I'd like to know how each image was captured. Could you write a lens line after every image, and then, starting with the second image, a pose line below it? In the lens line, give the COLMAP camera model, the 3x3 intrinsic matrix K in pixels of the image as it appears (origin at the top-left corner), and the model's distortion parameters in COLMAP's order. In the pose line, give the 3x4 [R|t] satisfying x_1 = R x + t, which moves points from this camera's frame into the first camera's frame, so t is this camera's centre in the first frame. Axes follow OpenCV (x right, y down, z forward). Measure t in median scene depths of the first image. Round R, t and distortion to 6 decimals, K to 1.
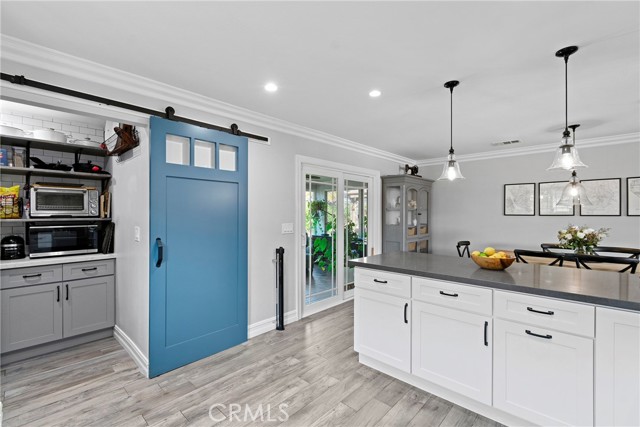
lens RADIAL K [[283.8, 0, 323.4], [0, 283.8, 212.5], [0, 0, 1]] dist [0.002079, -0.001084]
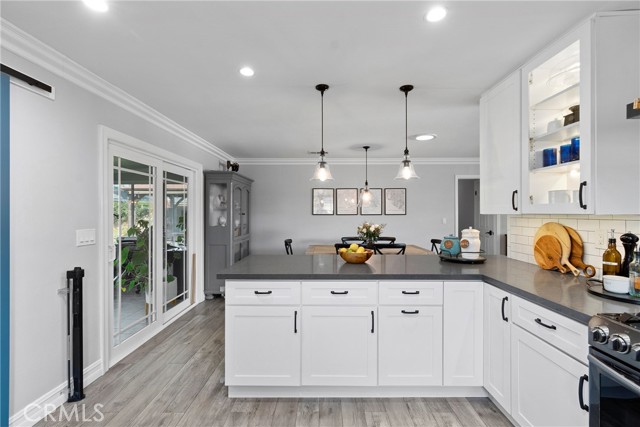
lens RADIAL K [[283.8, 0, 321.4], [0, 283.8, 212.6], [0, 0, 1]] dist [0.002079, -0.001084]
pose [[0.739140, -0.000144, 0.673552, -0.187022], [0.000191, 1.000000, 0.000005, 0.000719], [-0.673552, 0.000125, 0.739140, 0.187315]]
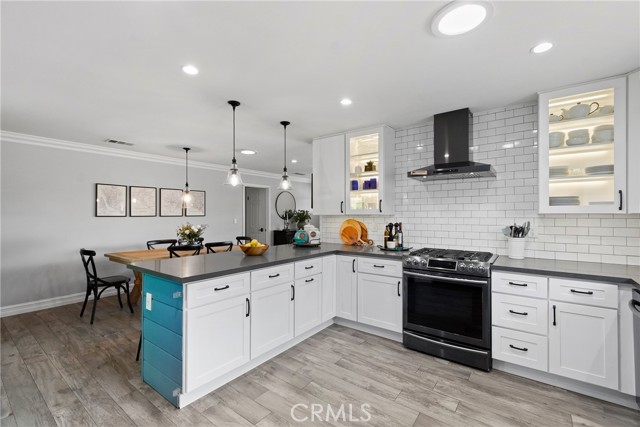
lens RADIAL K [[283.8, 0, 320.4], [0, 283.8, 212.3], [0, 0, 1]] dist [0.002079, -0.001084]
pose [[-0.104043, 0.007565, 0.994544, -0.569799], [-0.000950, 0.999970, -0.007706, 0.002956], [-0.994572, -0.001747, -0.104032, 0.592580]]
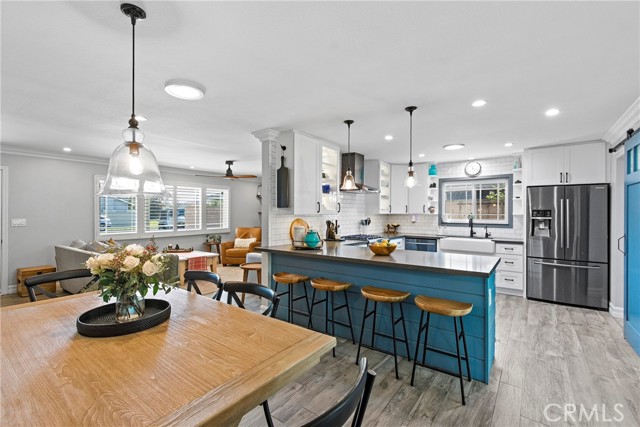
lens RADIAL K [[283.8, 0, 323.3], [0, 283.8, 214.4], [0, 0, 1]] dist [0.002079, -0.001084]
pose [[-0.994461, -0.004569, -0.105008, 0.720219], [-0.004396, 0.999989, -0.001872, 0.009068], [0.105016, -0.001400, -0.994470, 1.650211]]
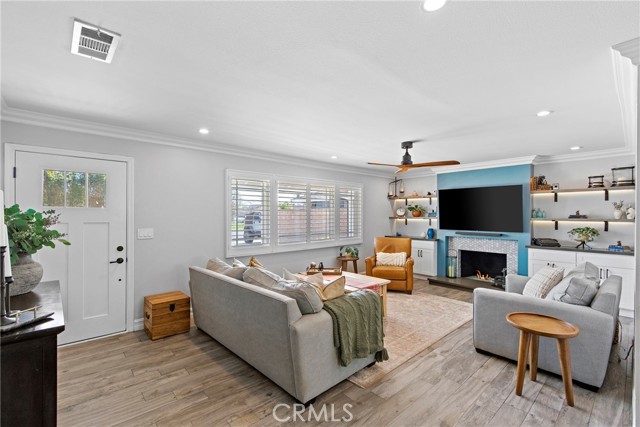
lens RADIAL K [[283.8, 0, 321.3], [0, 283.8, 217.0], [0, 0, 1]] dist [0.002079, -0.001084]
pose [[-0.995633, -0.004411, 0.093253, 1.397510], [-0.004457, 0.999990, -0.000280, -0.012679], [-0.093251, -0.000694, -0.995642, 1.009106]]
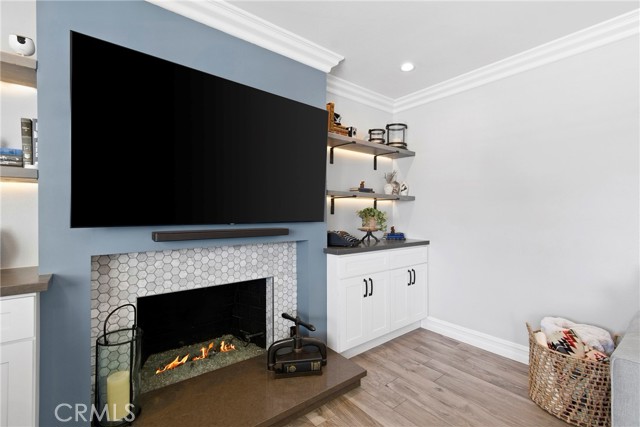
lens RADIAL K [[283.8, 0, 318.6], [0, 283.8, 213.1], [0, 0, 1]] dist [0.002079, -0.001084]
pose [[-0.152546, 0.002268, -0.988294, 1.107250], [0.000475, 0.999997, 0.002222, 0.046352], [0.988296, -0.000130, -0.152547, -0.598909]]
